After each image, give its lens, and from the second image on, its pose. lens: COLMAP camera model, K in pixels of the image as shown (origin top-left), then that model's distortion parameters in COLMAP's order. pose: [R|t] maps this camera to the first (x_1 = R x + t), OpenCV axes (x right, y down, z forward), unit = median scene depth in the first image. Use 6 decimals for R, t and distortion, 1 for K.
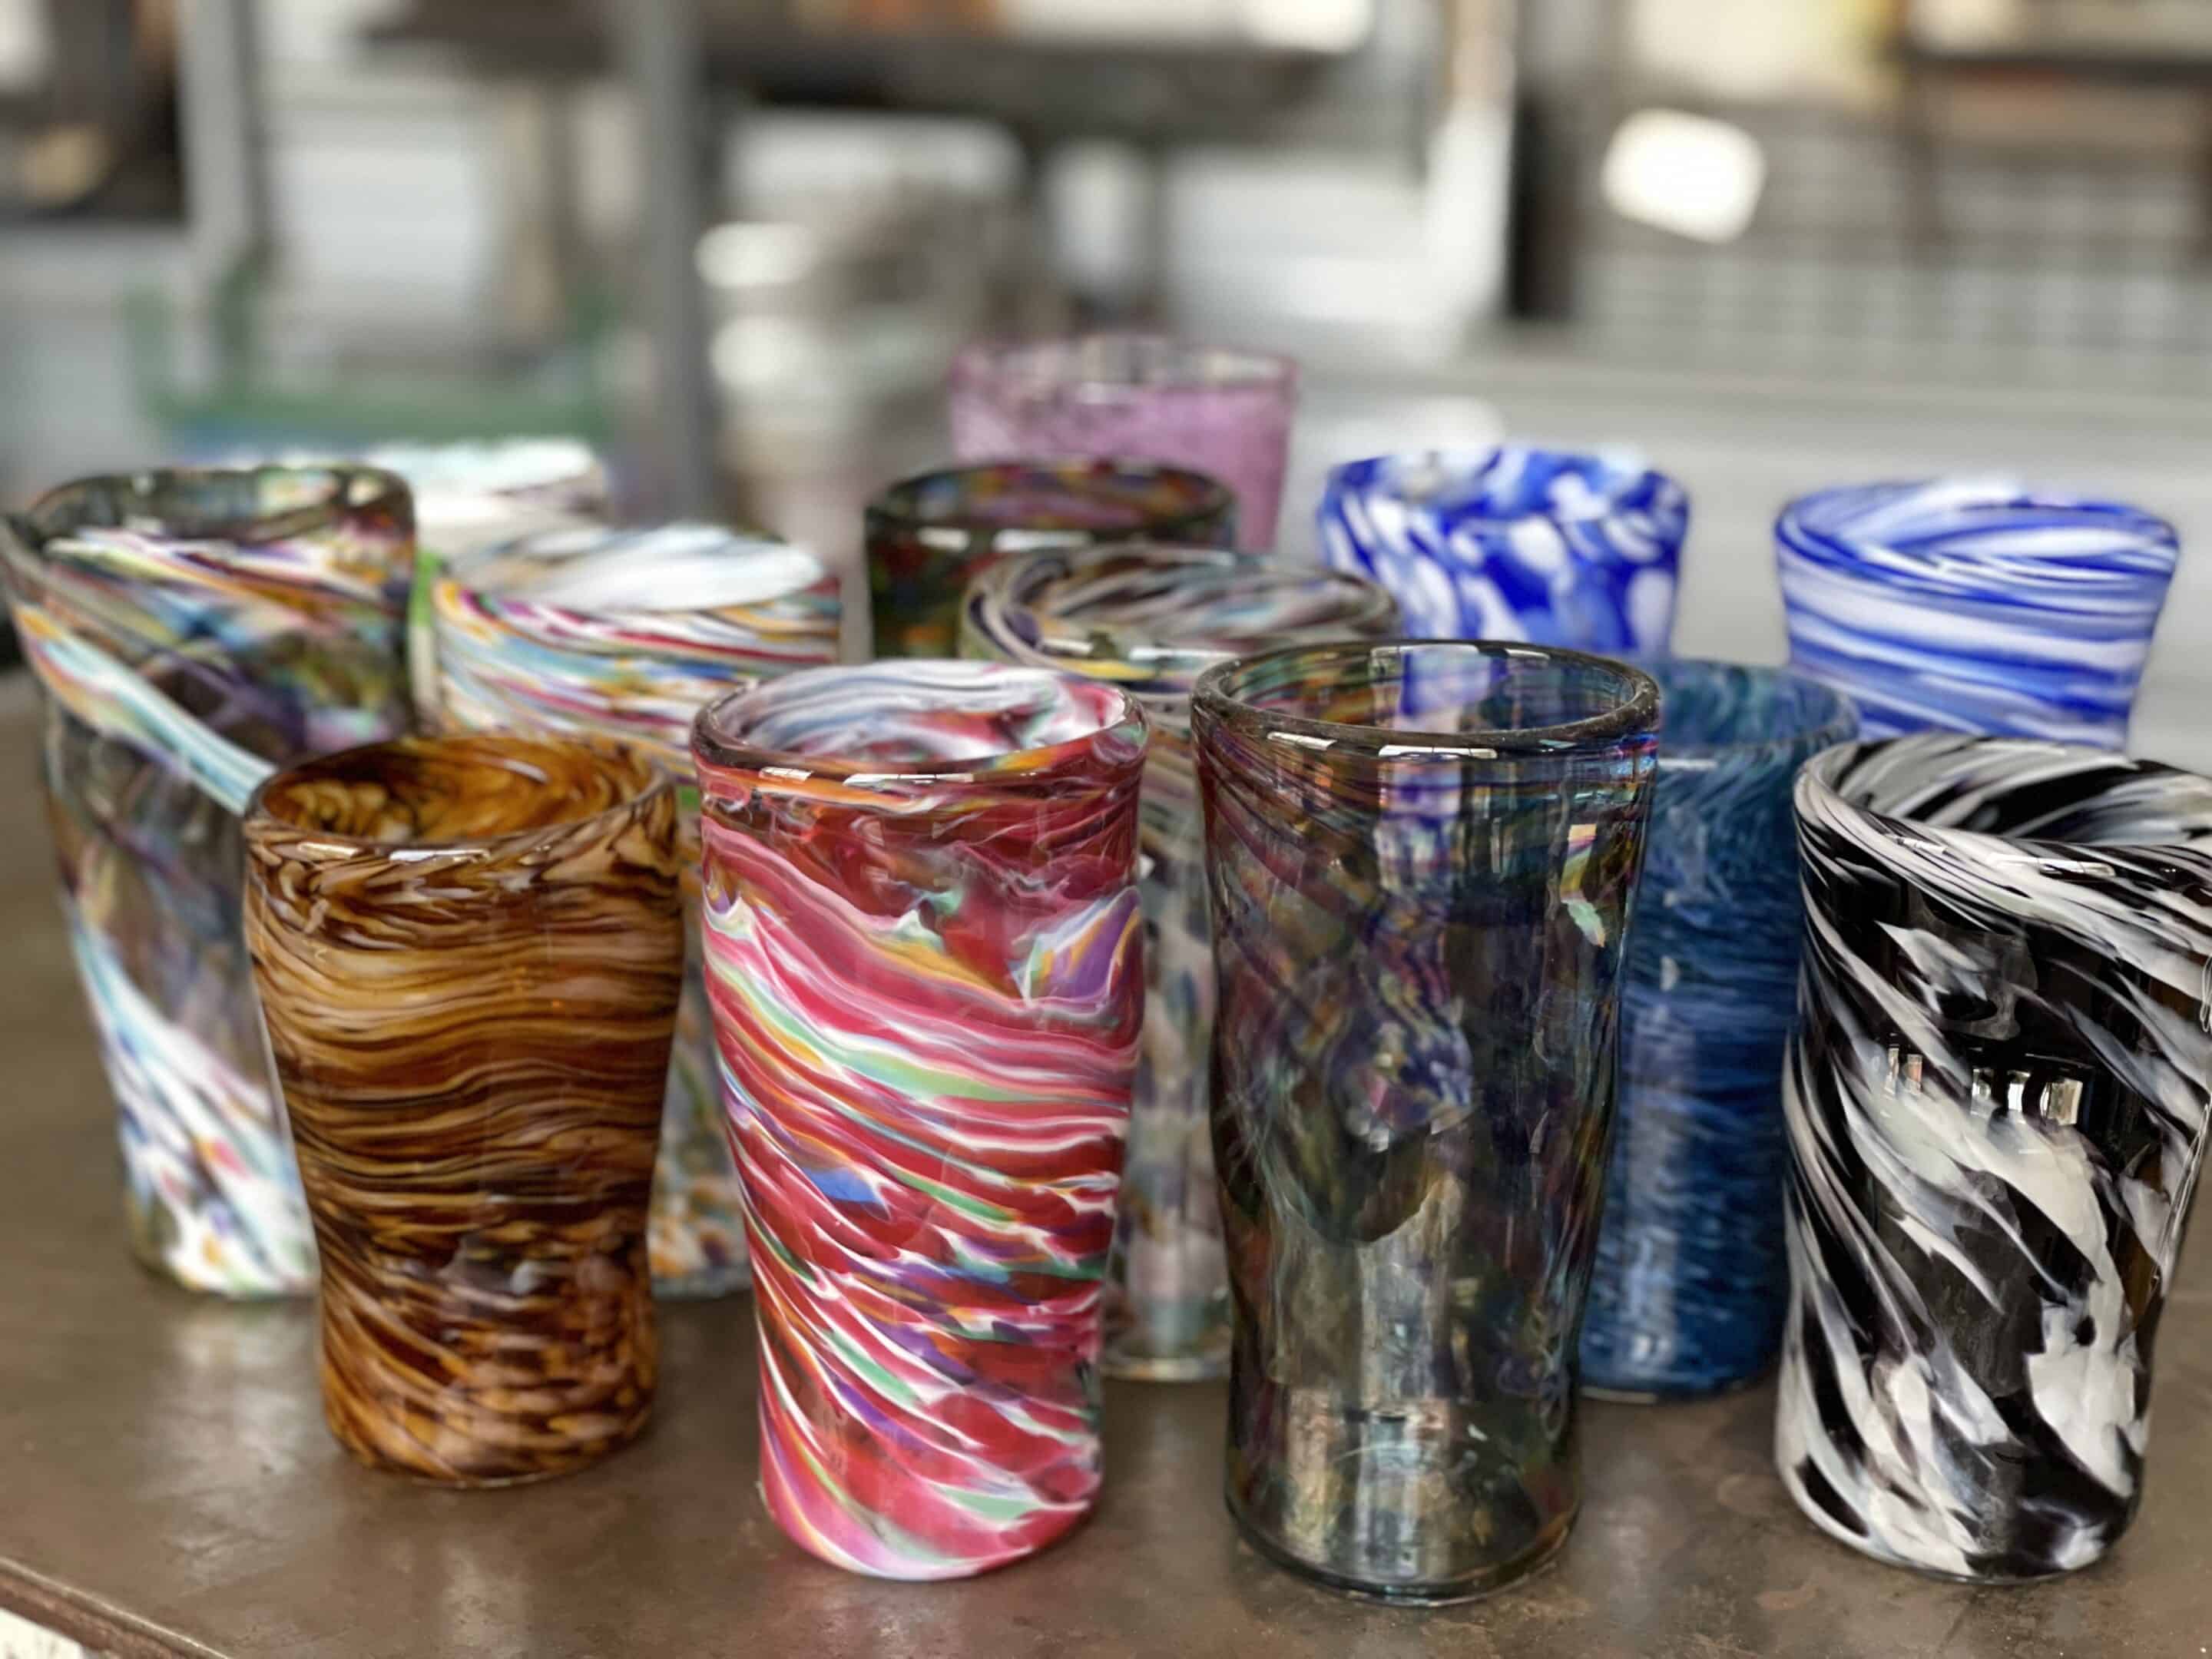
lens RADIAL K [[3393.2, 0, 1097.9], [0, 3393.2, 842.2], [0, 0, 1]] dist [0.121473, 0.000000]
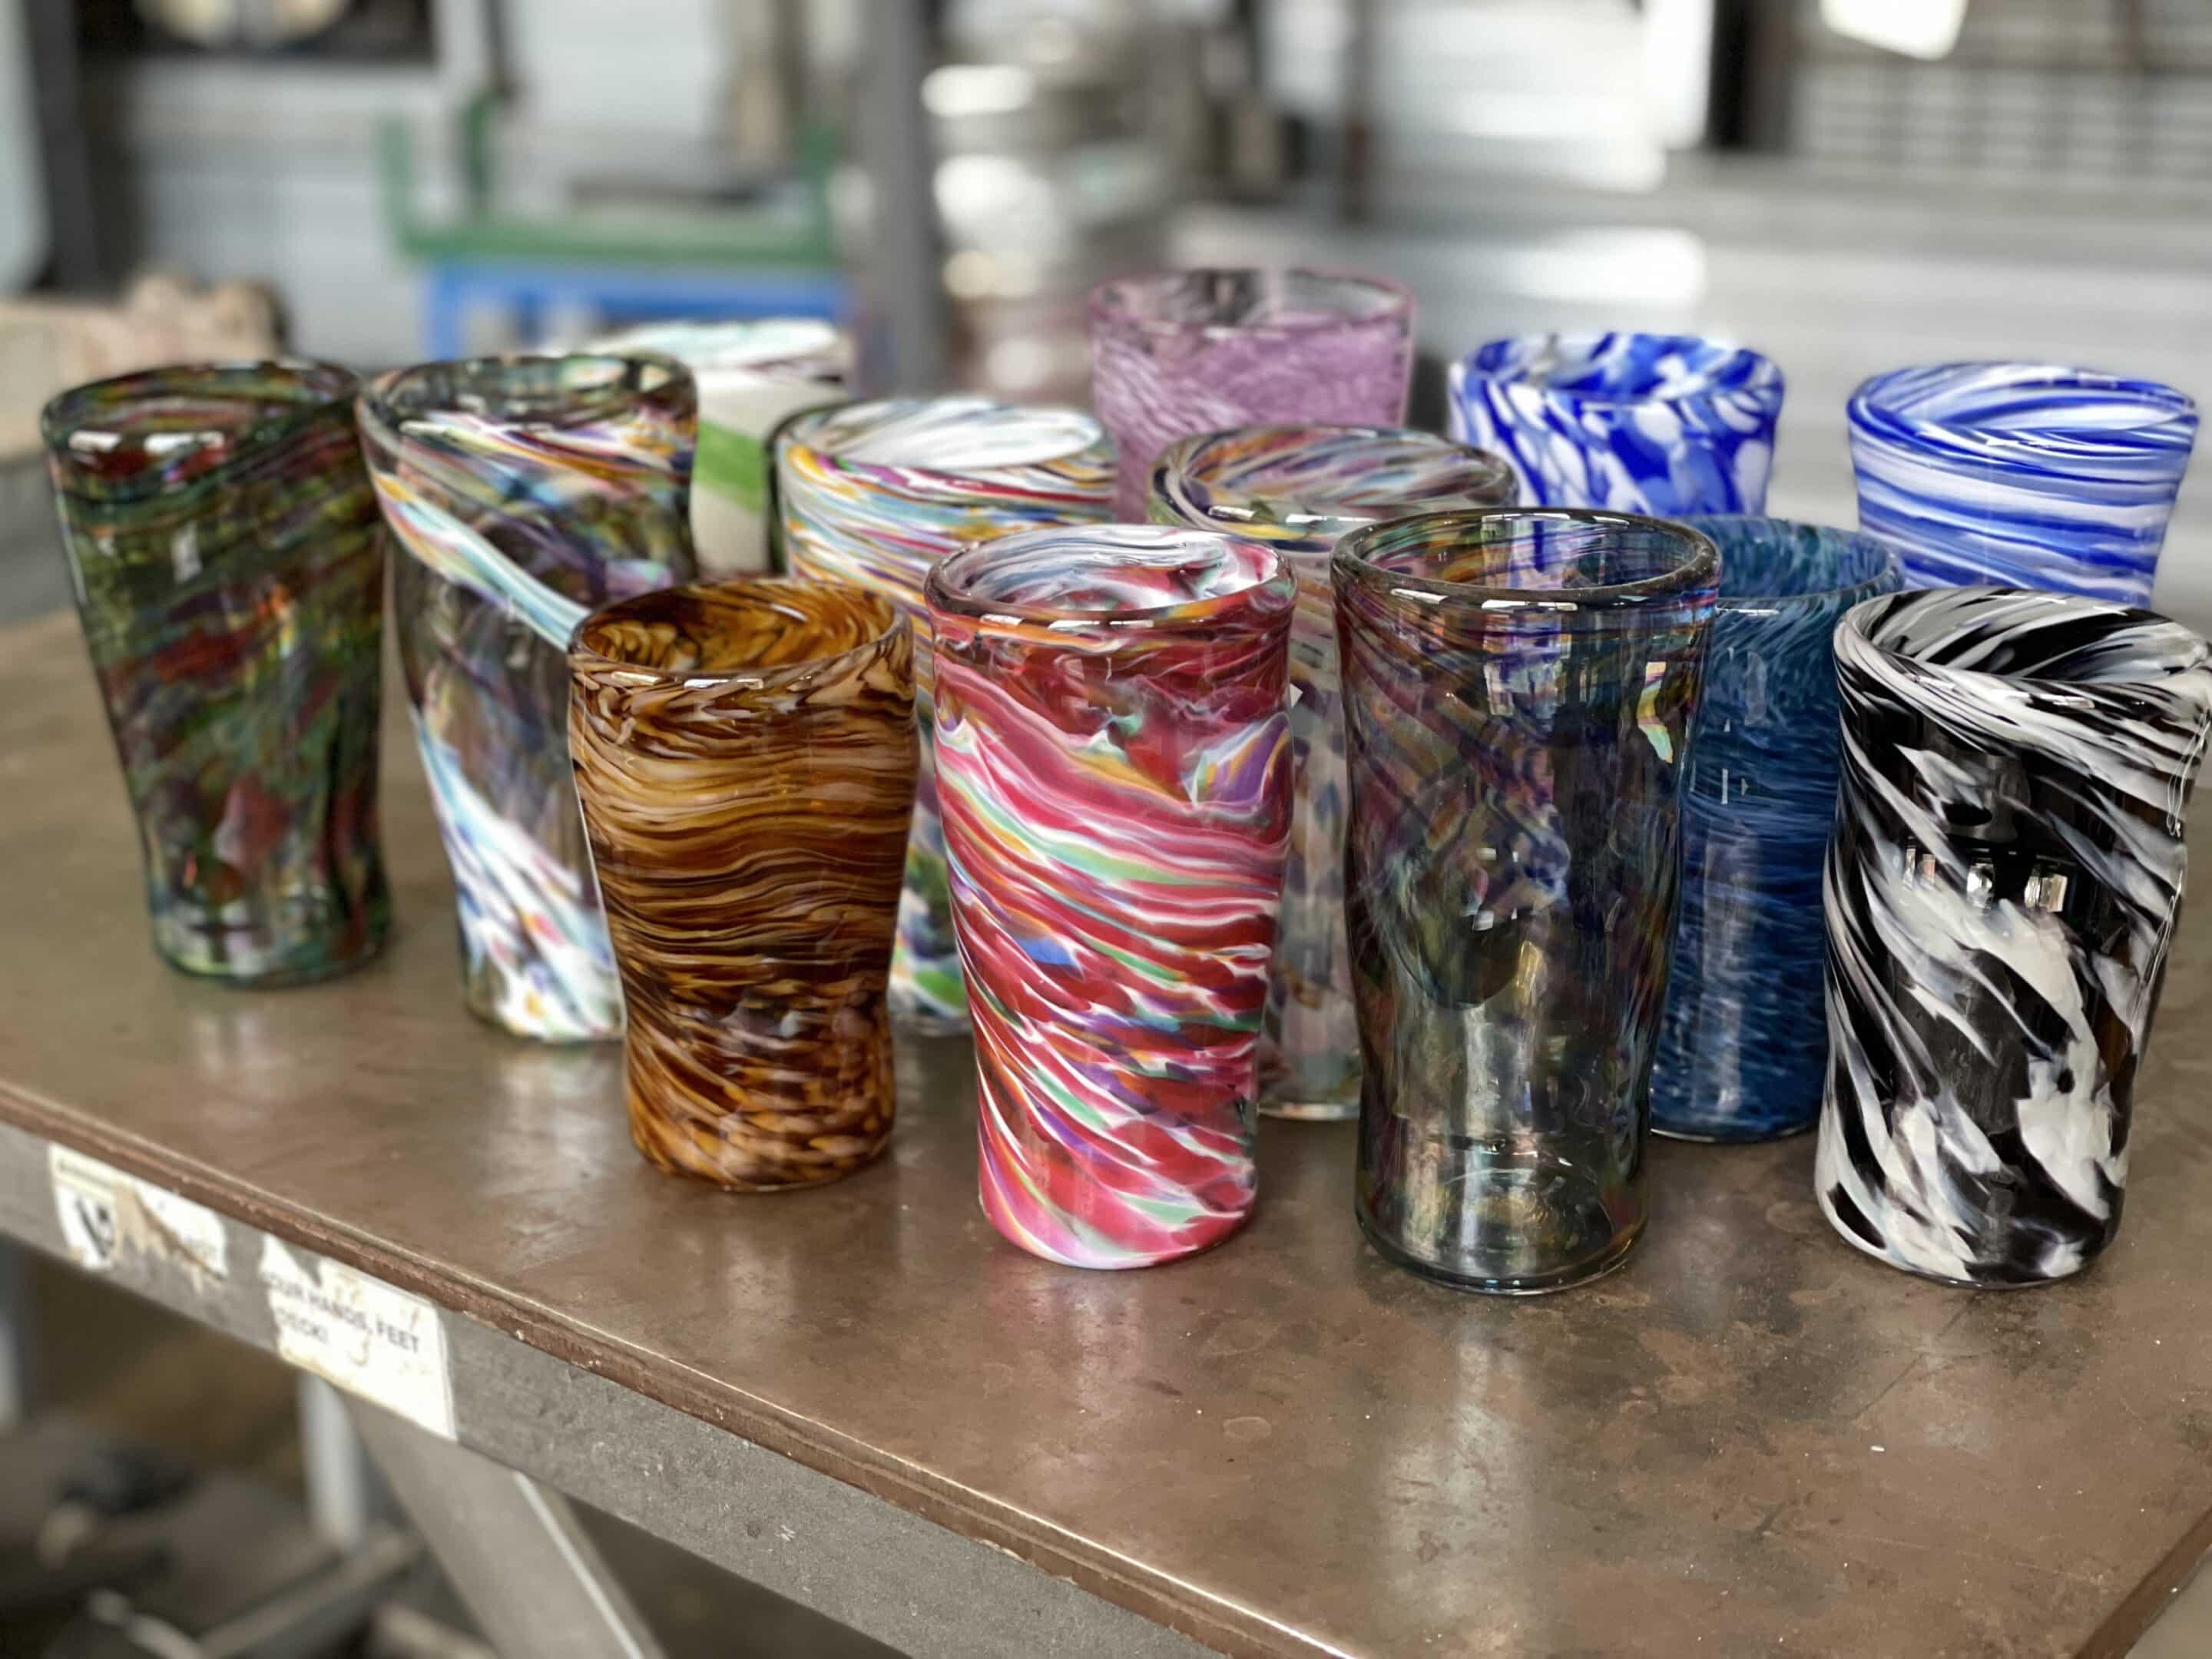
lens RADIAL K [[3393.2, 0, 1101.9], [0, 3393.2, 823.0], [0, 0, 1]] dist [0.121473, 0.000000]
pose [[0.998082, 0.009029, -0.061242, 0.019782], [-0.006052, 0.998799, 0.048626, -0.005939], [0.061608, -0.048162, 0.996938, -0.220951]]
